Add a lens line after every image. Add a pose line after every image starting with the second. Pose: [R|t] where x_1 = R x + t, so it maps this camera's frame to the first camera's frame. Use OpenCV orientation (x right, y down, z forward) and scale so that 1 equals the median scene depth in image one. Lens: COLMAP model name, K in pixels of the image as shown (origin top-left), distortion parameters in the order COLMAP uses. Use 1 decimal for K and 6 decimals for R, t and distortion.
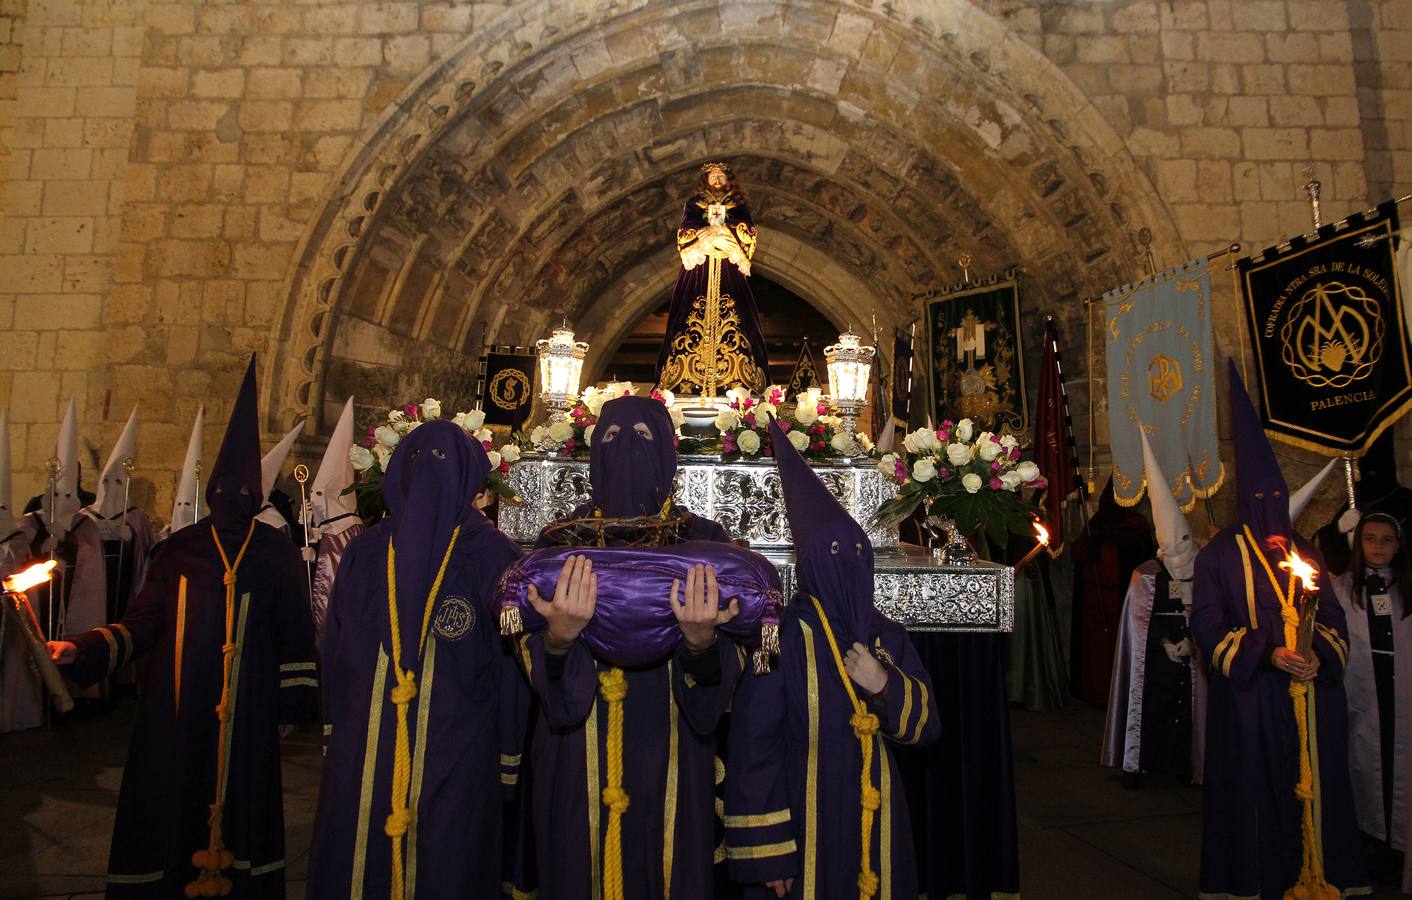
lens RADIAL K [[997.0, 0, 717.7], [0, 997.0, 399.5], [0, 0, 1]] dist [-0.082816, 0.033275]
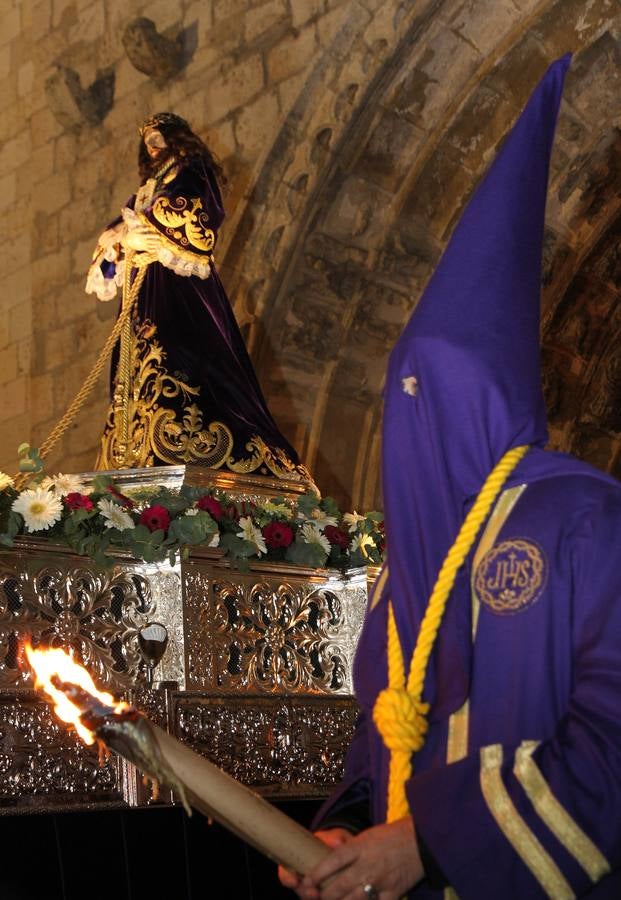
lens RADIAL K [[1516.9, 0, 307.7], [0, 1516.9, 403.8], [0, 0, 1]] dist [0.086290, 0.000000]
pose [[0.711427, -0.267892, -0.649696, 0.371874], [0.161899, 0.962102, -0.219425, 0.090078], [0.683857, 0.050920, 0.727837, 0.230374]]
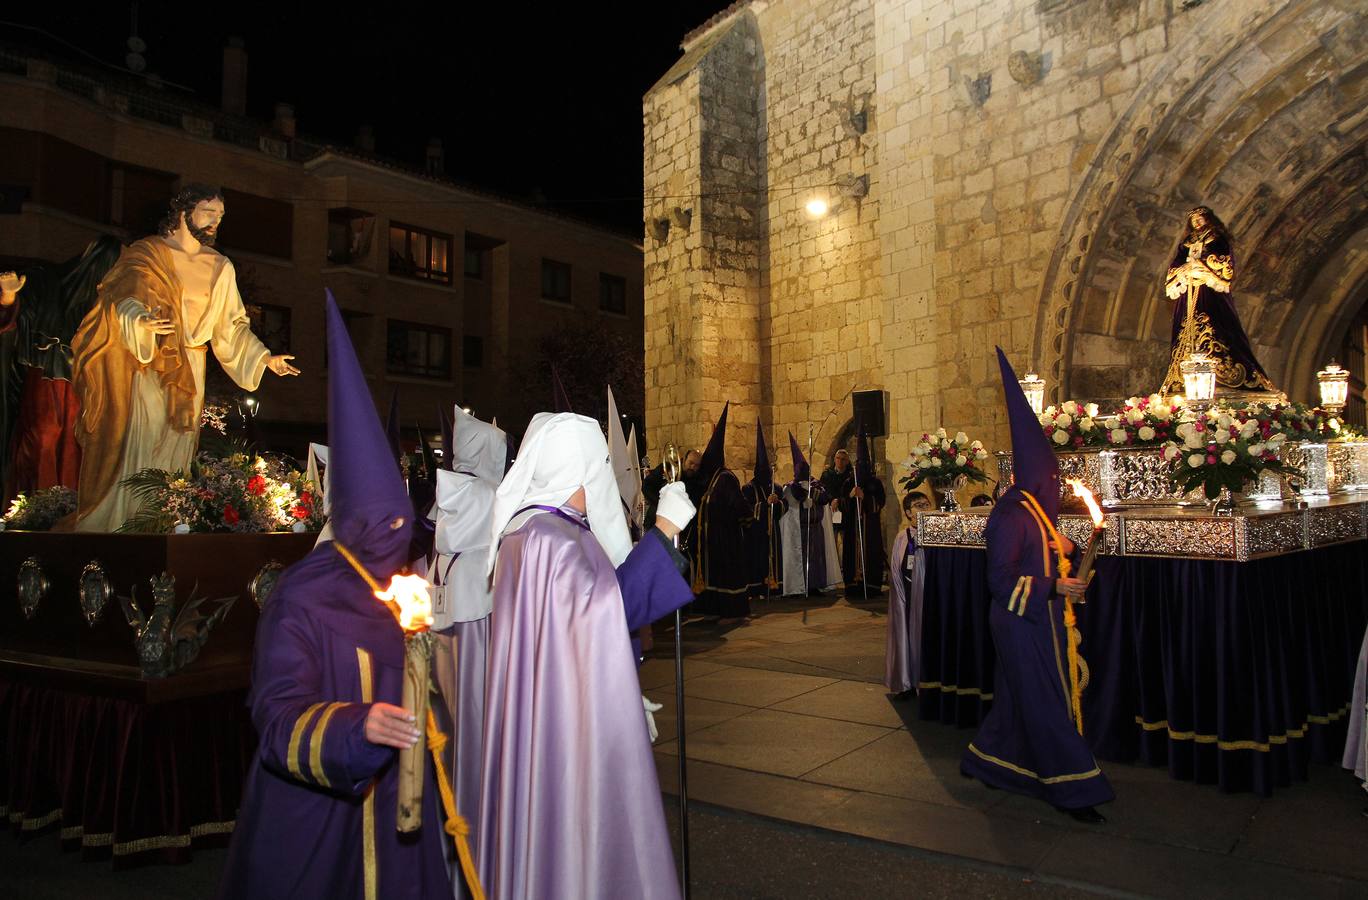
lens RADIAL K [[958.1, 0, 719.7], [0, 958.1, 454.8], [0, 0, 1]] dist [-0.102237, 0.055874]
pose [[0.578364, -0.053599, -0.814016, 0.359743], [0.130802, 0.991022, 0.027681, -0.020869], [0.805224, -0.122485, 0.580182, -0.142518]]
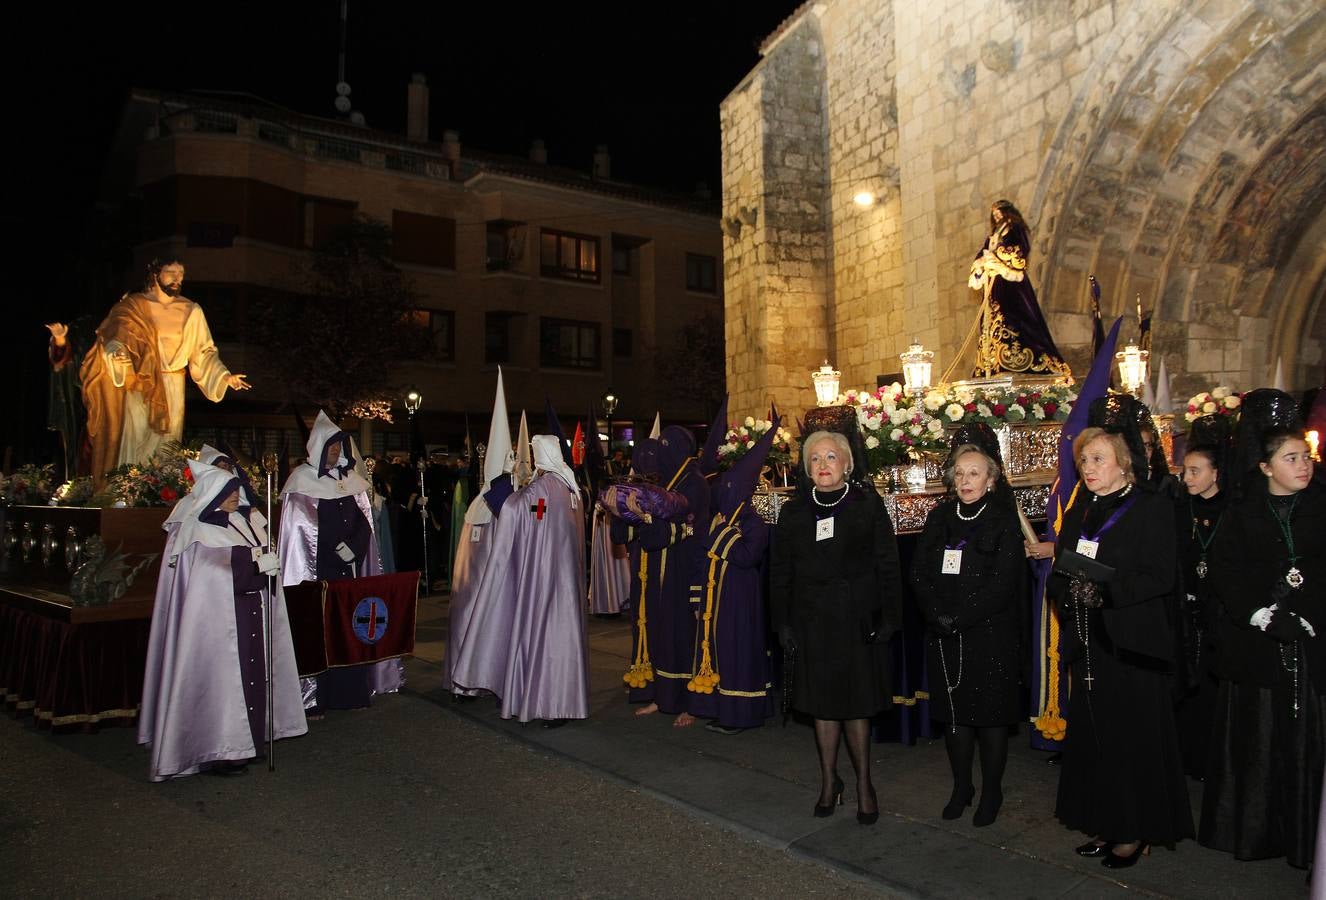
lens RADIAL K [[939.2, 0, 703.4], [0, 939.2, 431.3], [0, 0, 1]] dist [-0.093810, 0.047925]
pose [[0.369868, -0.064948, -0.926812, 0.596431], [0.152005, 0.988342, -0.008598, 0.012882], [0.916566, -0.137700, 0.375428, 0.063903]]
